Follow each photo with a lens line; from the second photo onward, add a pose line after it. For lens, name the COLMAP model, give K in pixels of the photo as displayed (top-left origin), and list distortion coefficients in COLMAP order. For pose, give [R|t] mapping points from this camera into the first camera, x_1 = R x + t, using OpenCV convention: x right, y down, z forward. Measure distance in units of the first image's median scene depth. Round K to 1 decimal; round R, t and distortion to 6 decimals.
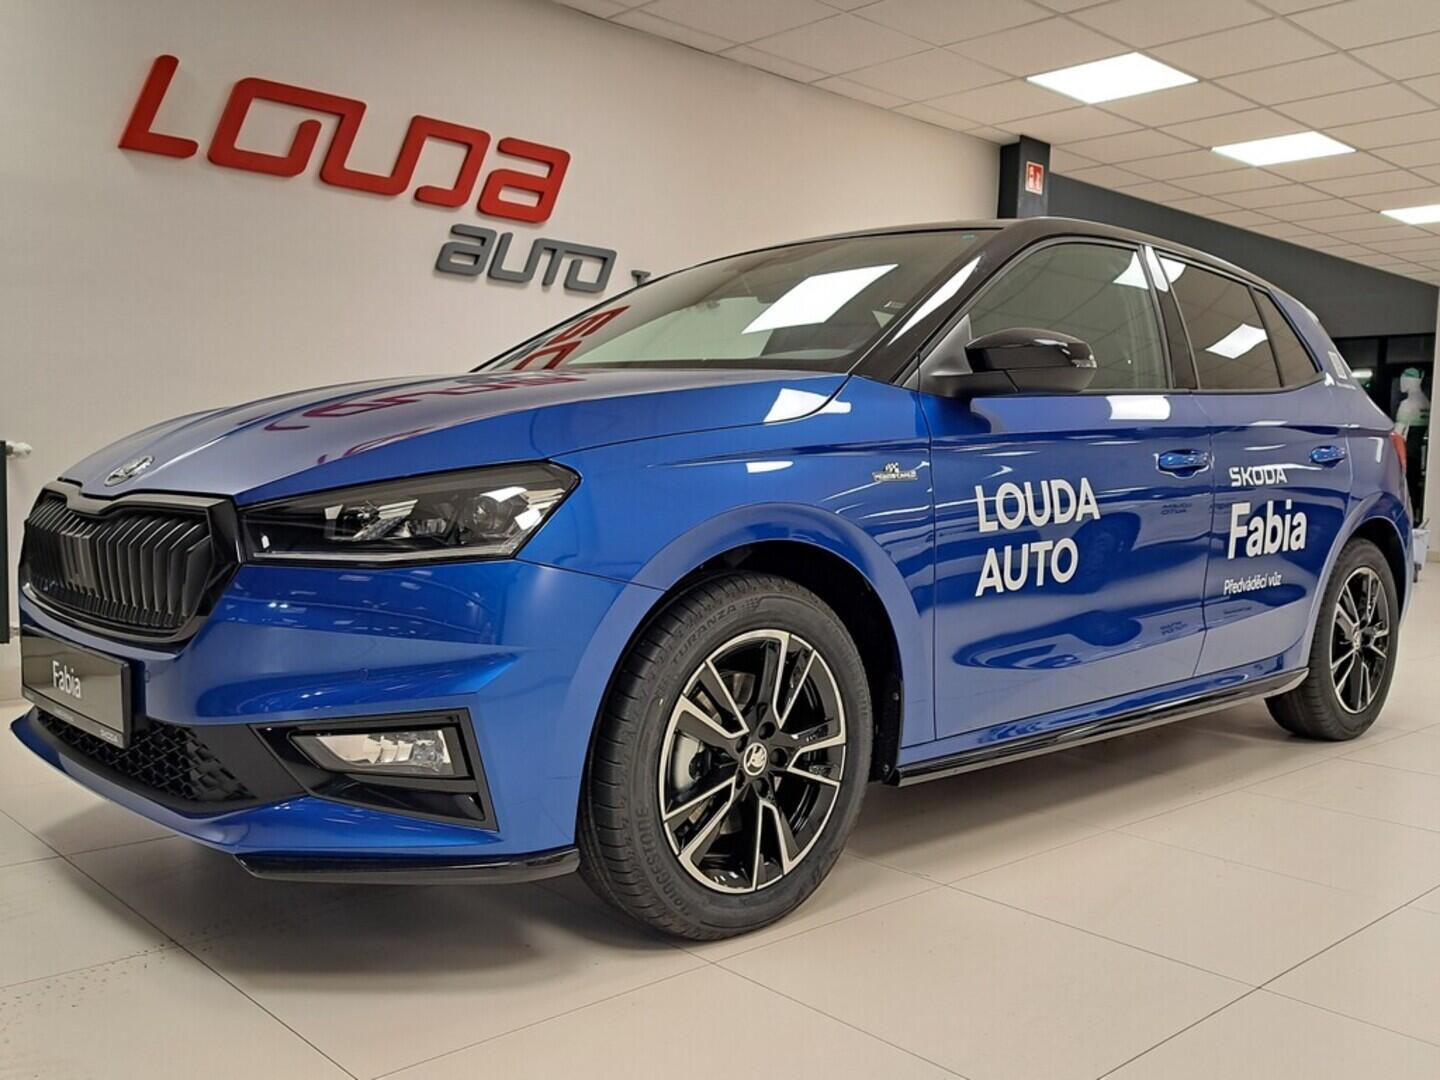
lens RADIAL K [[1017.7, 0, 720.8], [0, 1017.7, 527.7], [0, 0, 1]] dist [0.076140, -0.016786]
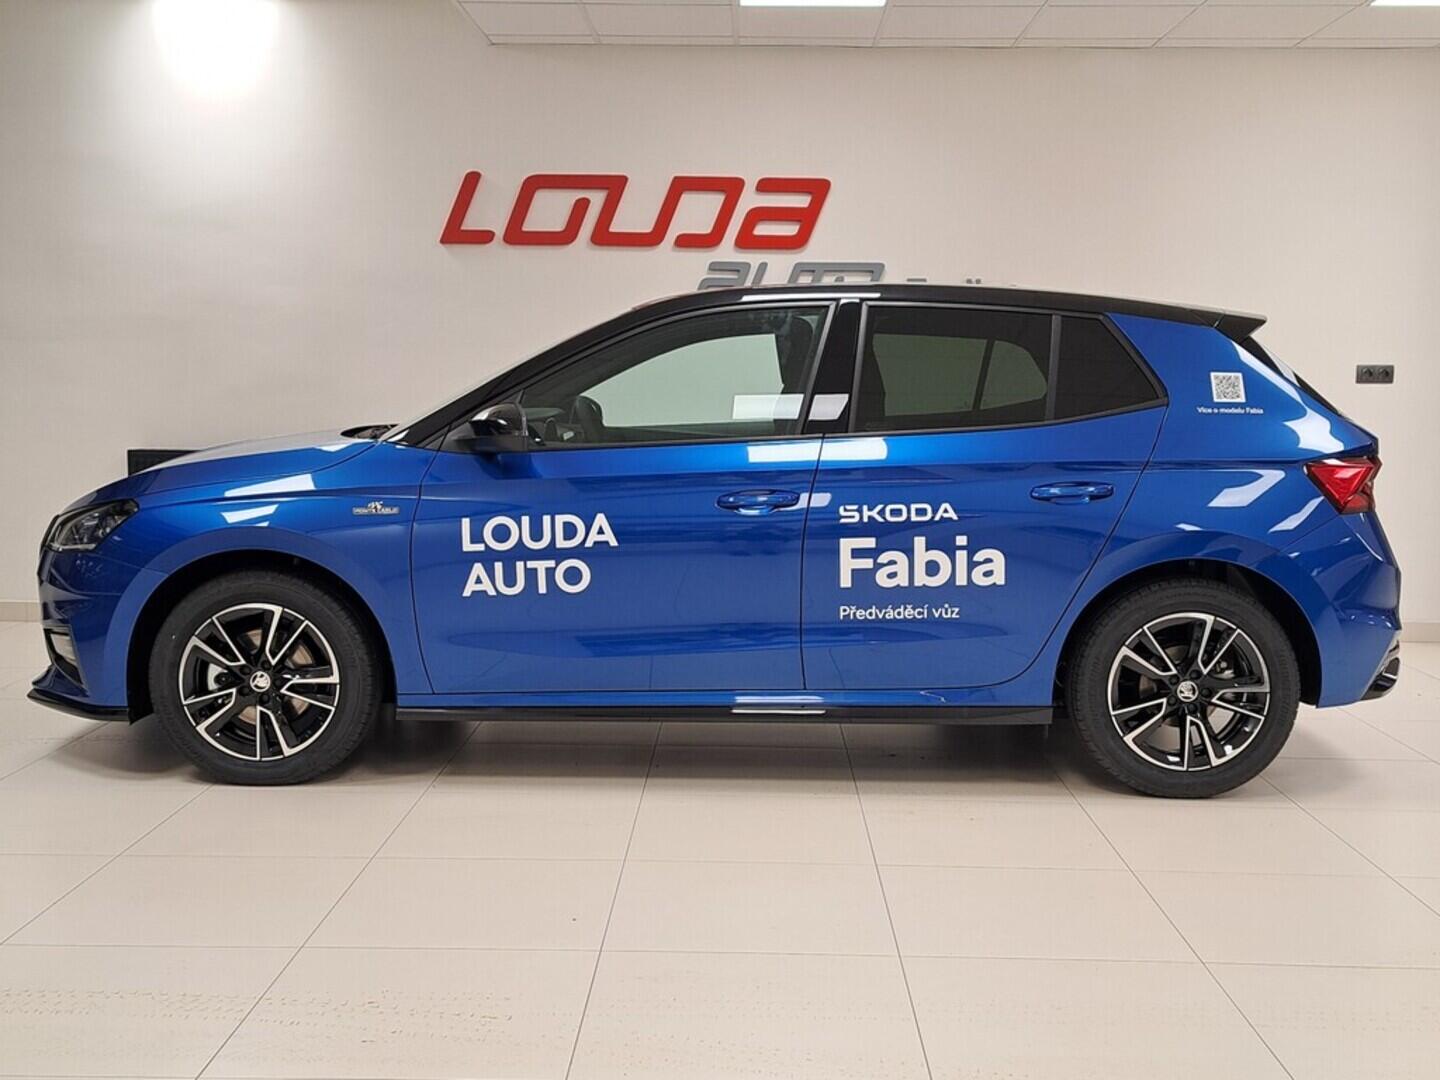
lens RADIAL K [[1017.7, 0, 711.2], [0, 1017.7, 555.3], [0, 0, 1]] dist [0.076140, -0.016786]
pose [[0.848328, 0.061914, -0.525838, 0.855404], [-0.038914, 0.997744, 0.054698, -0.053325], [0.528039, -0.025939, 0.848824, -0.009149]]
